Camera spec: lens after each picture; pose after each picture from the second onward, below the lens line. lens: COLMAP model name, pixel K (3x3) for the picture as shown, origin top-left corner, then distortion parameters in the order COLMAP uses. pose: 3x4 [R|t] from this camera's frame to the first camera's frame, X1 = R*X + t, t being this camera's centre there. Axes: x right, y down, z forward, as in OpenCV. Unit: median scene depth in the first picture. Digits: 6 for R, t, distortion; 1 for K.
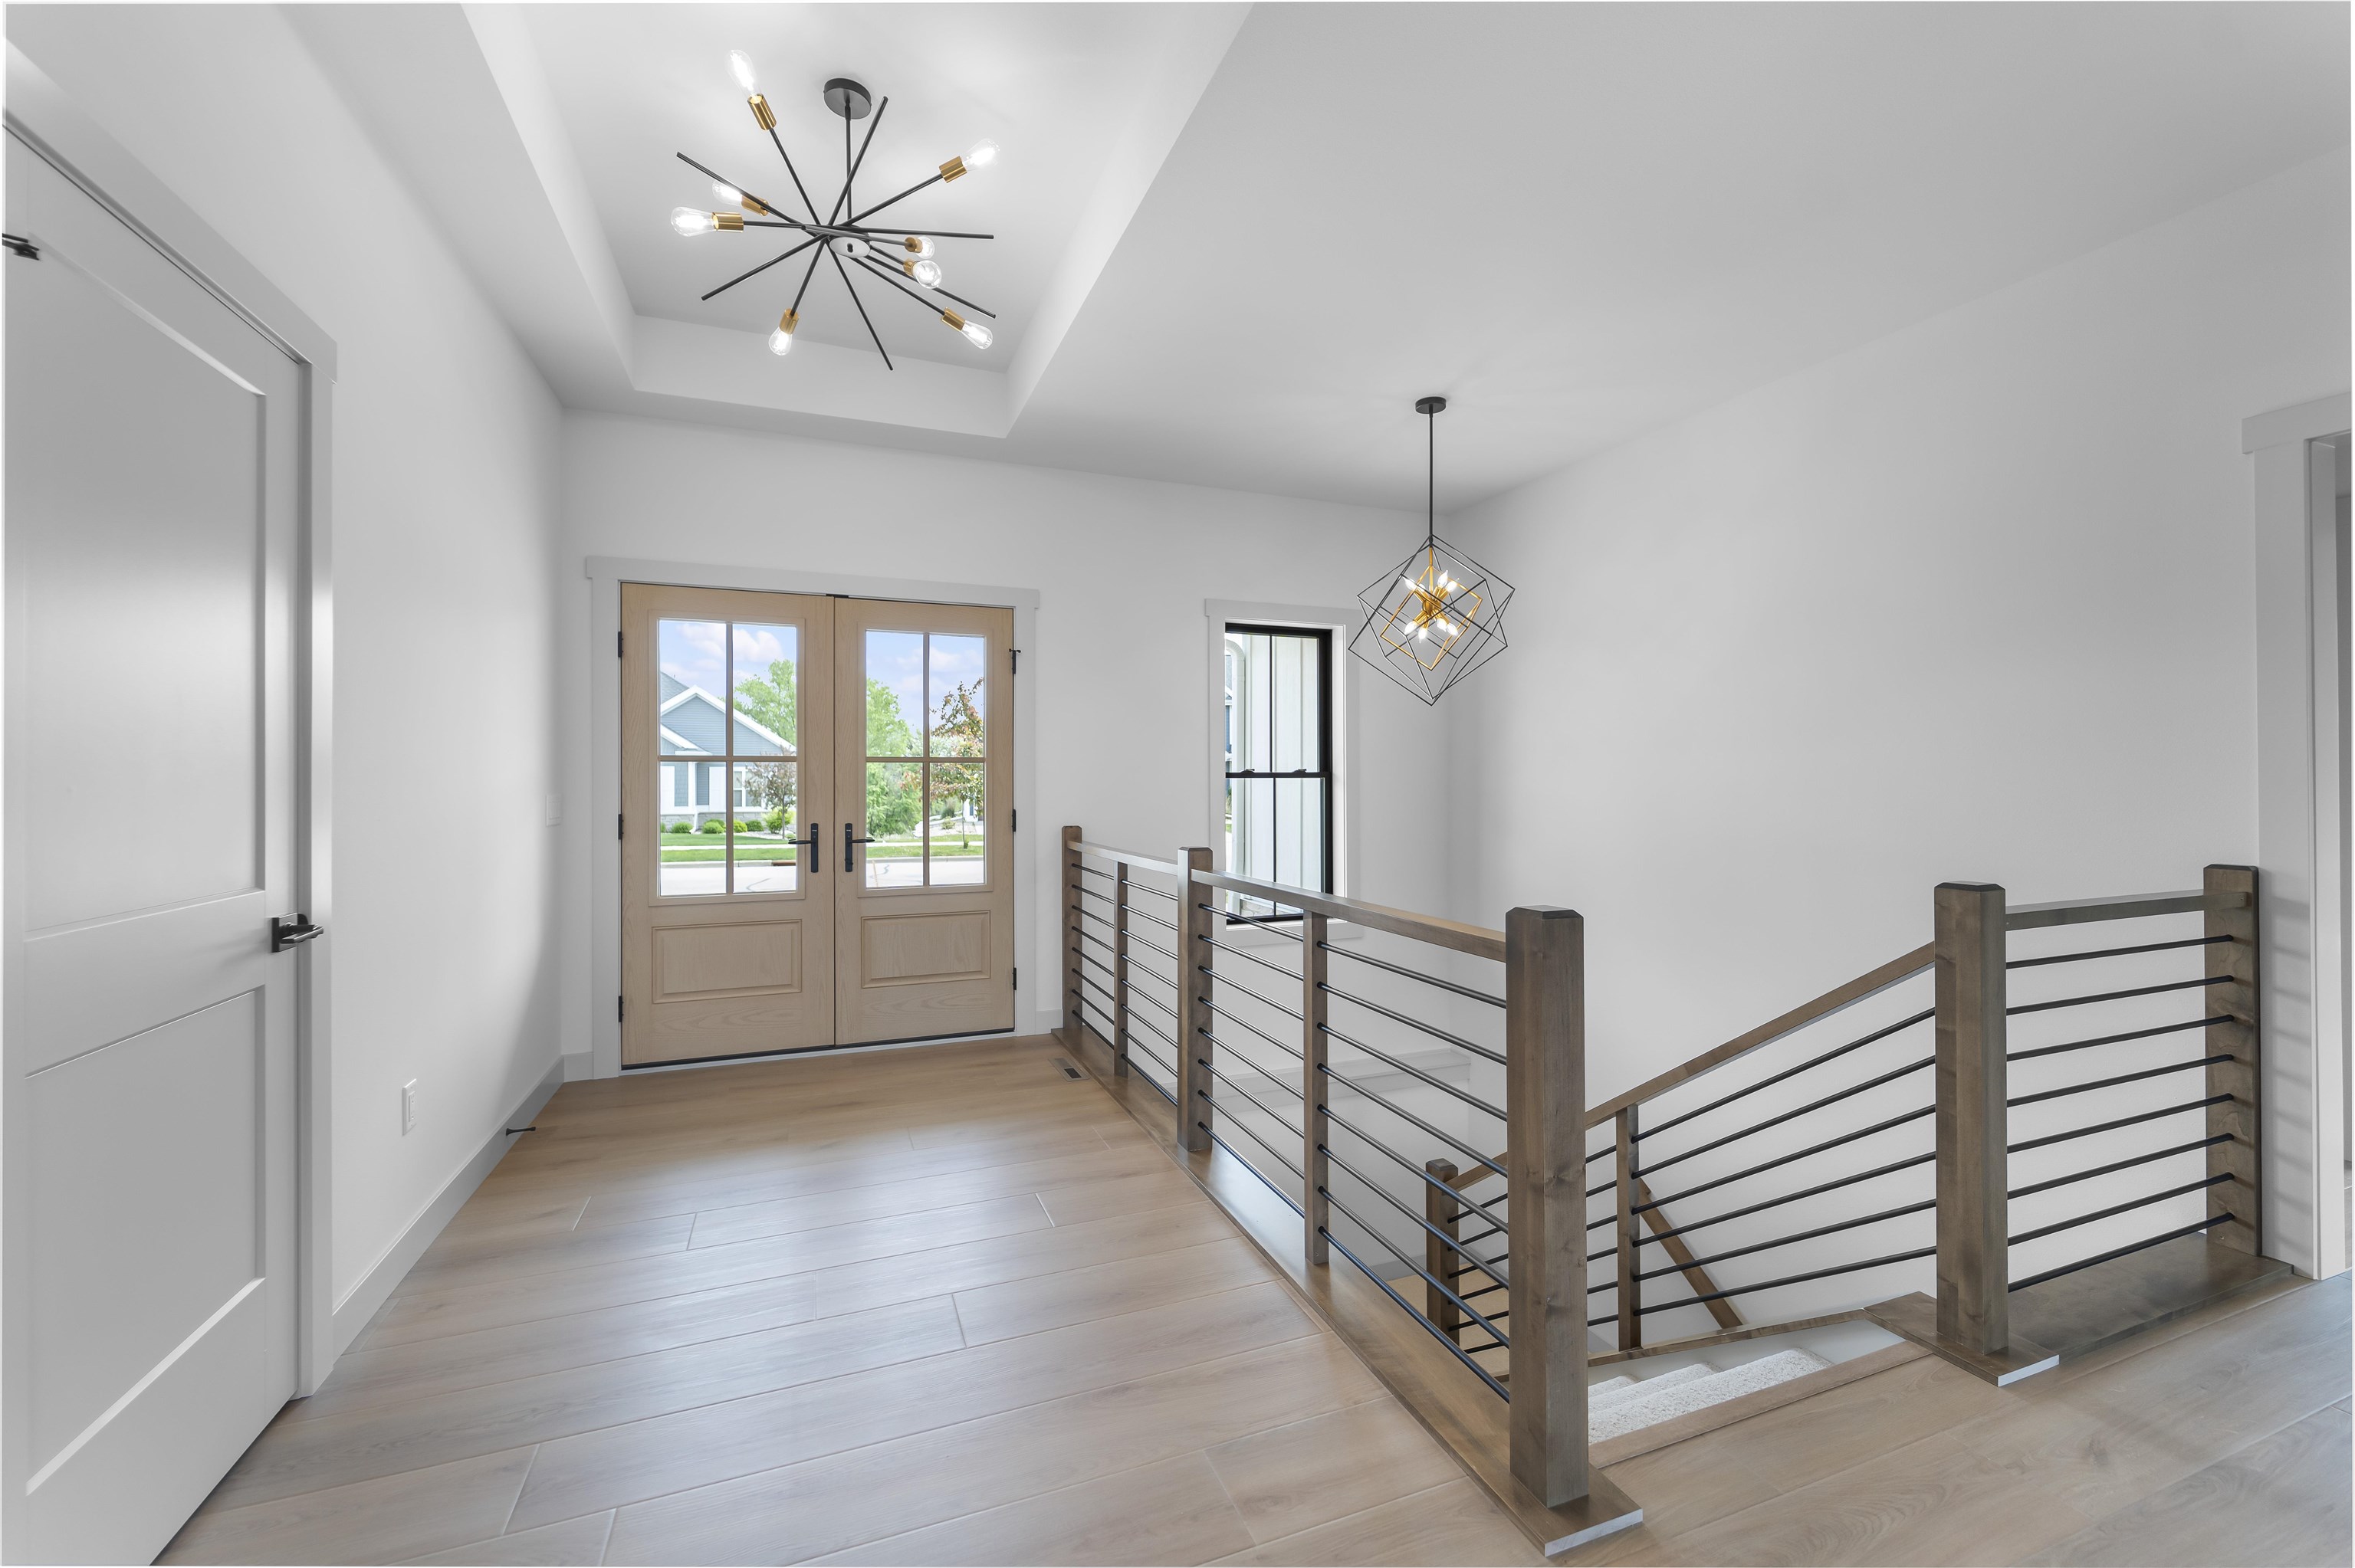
lens RADIAL K [[952.1, 0, 1160.8], [0, 952.1, 788.6], [0, 0, 1]] dist [0.000721, 0.000204]
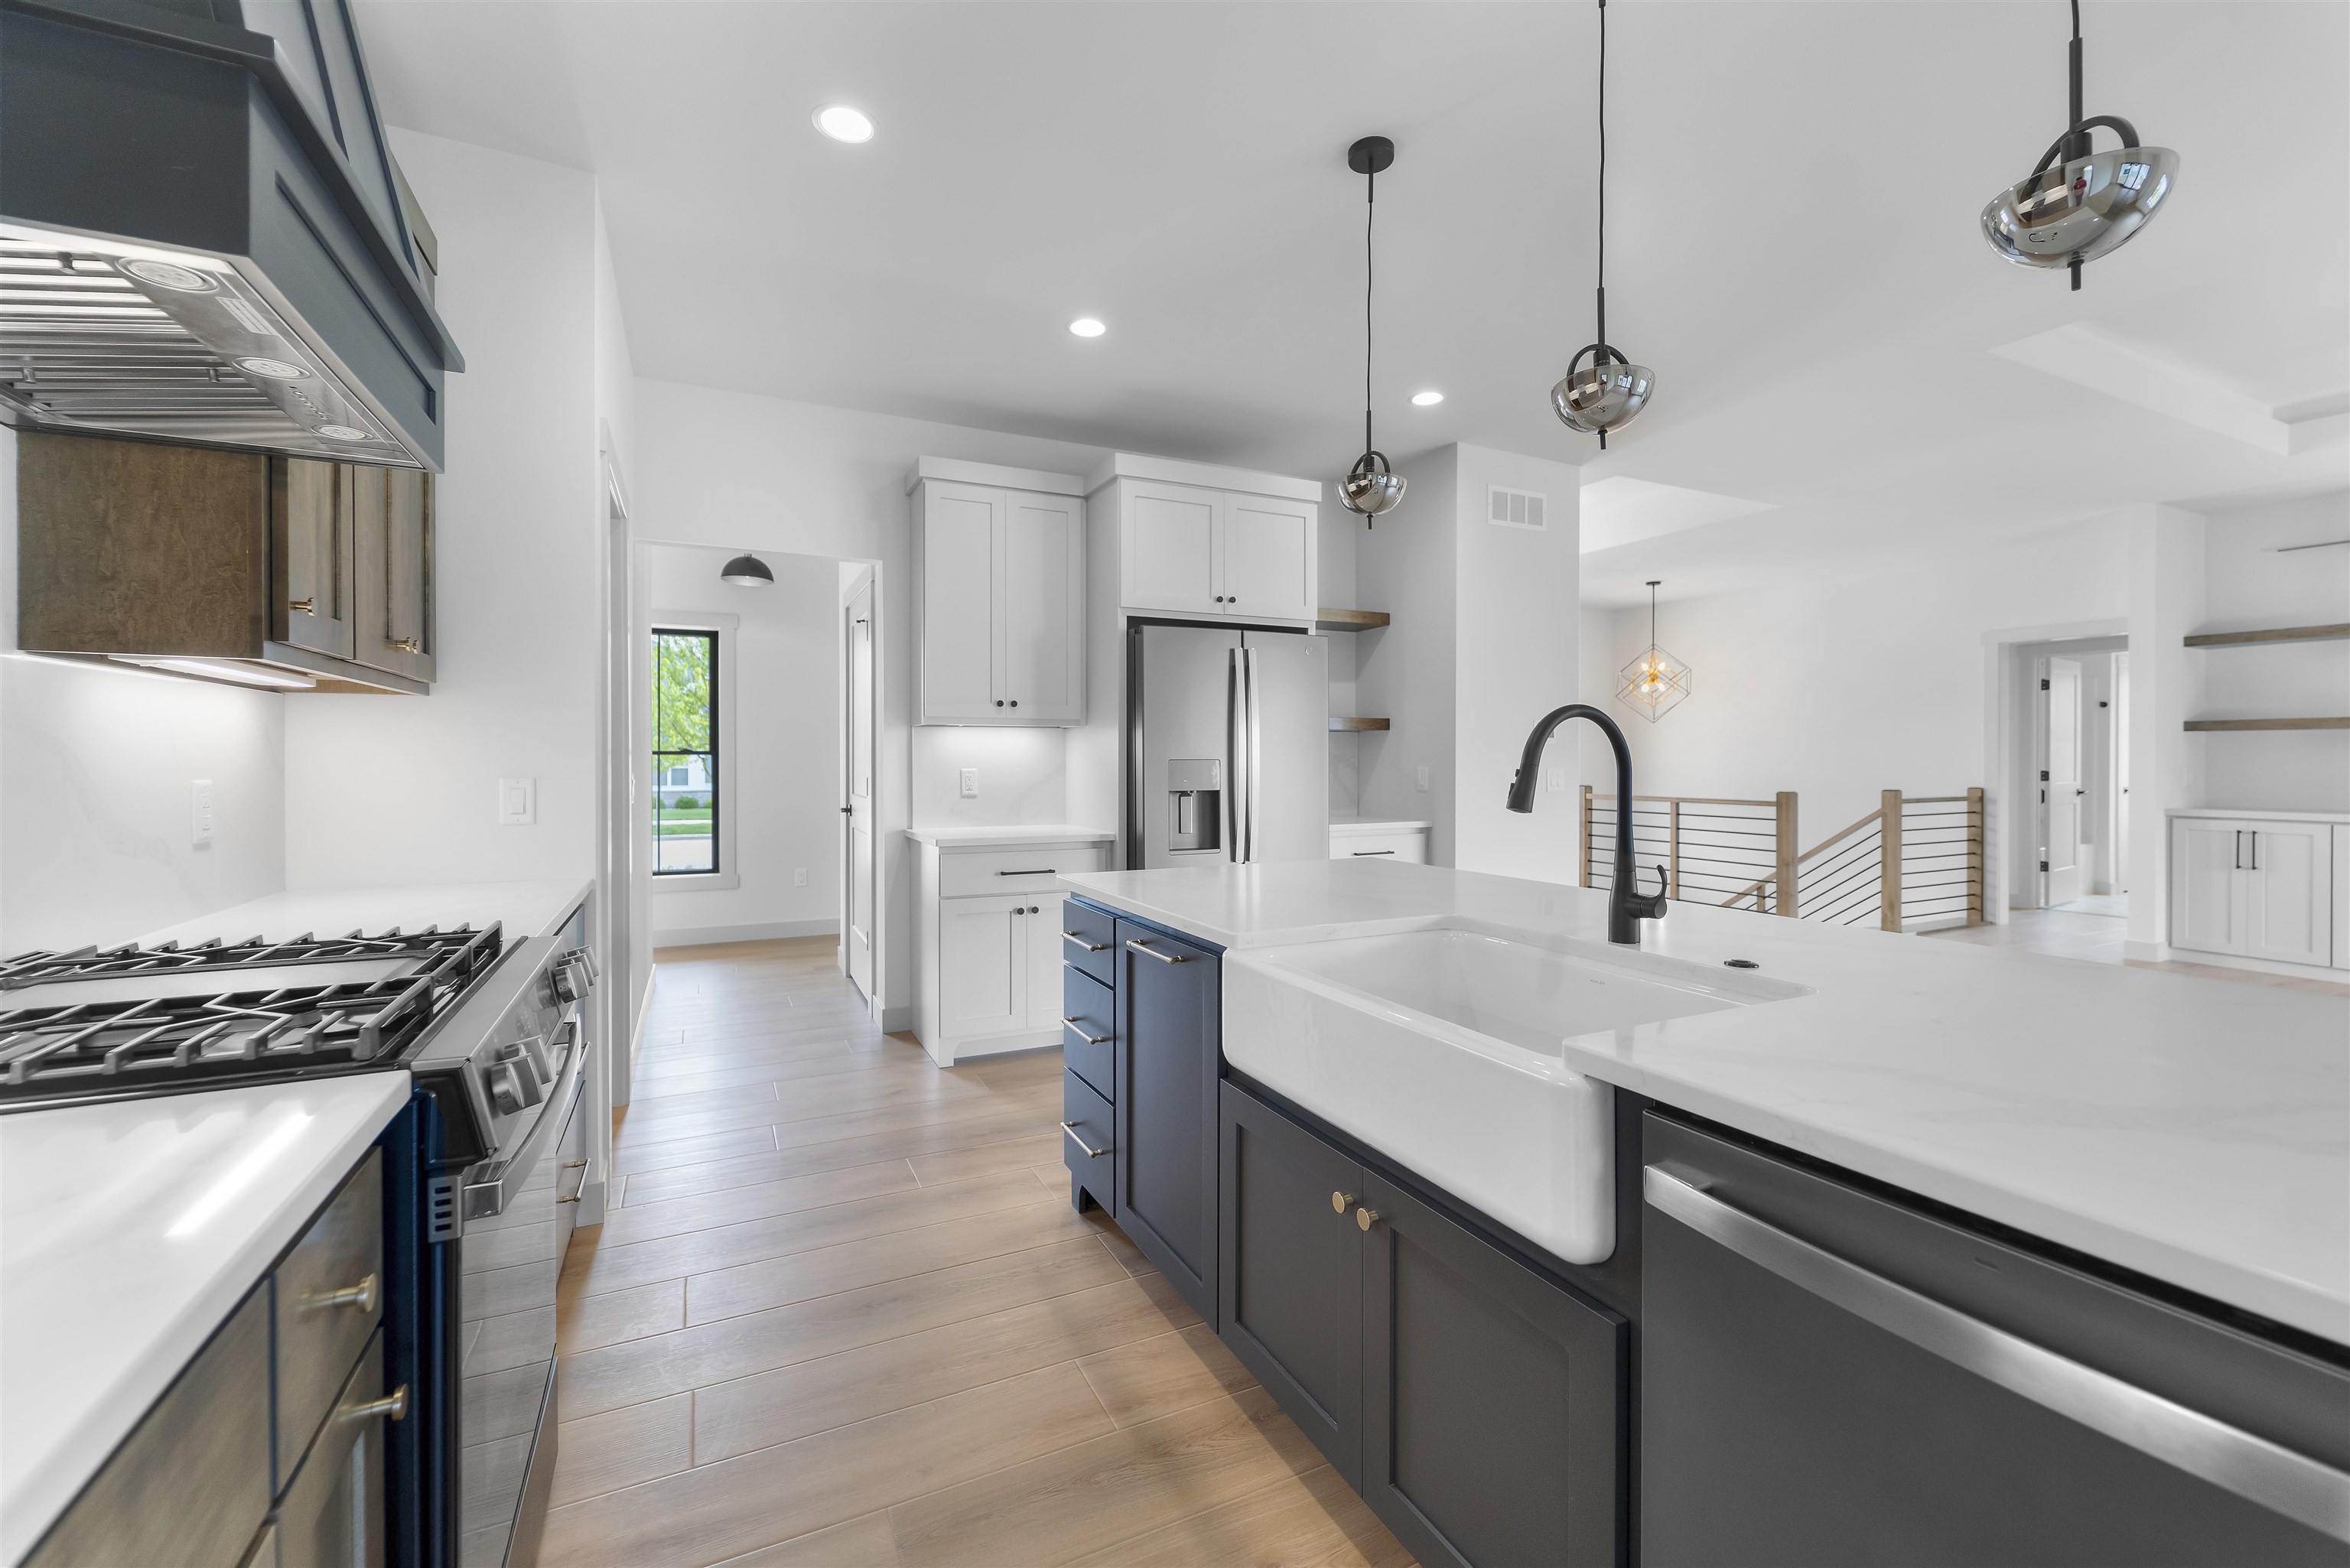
lens RADIAL K [[967.9, 0, 1170.5], [0, 967.9, 772.4], [0, 0, 1]] dist [-0.000279, -0.000114]
pose [[0.996887, -0.002572, 0.078805, -1.593911], [0.001794, 0.999949, 0.009943, 0.003074], [-0.078827, -0.009770, 0.996840, -1.792296]]
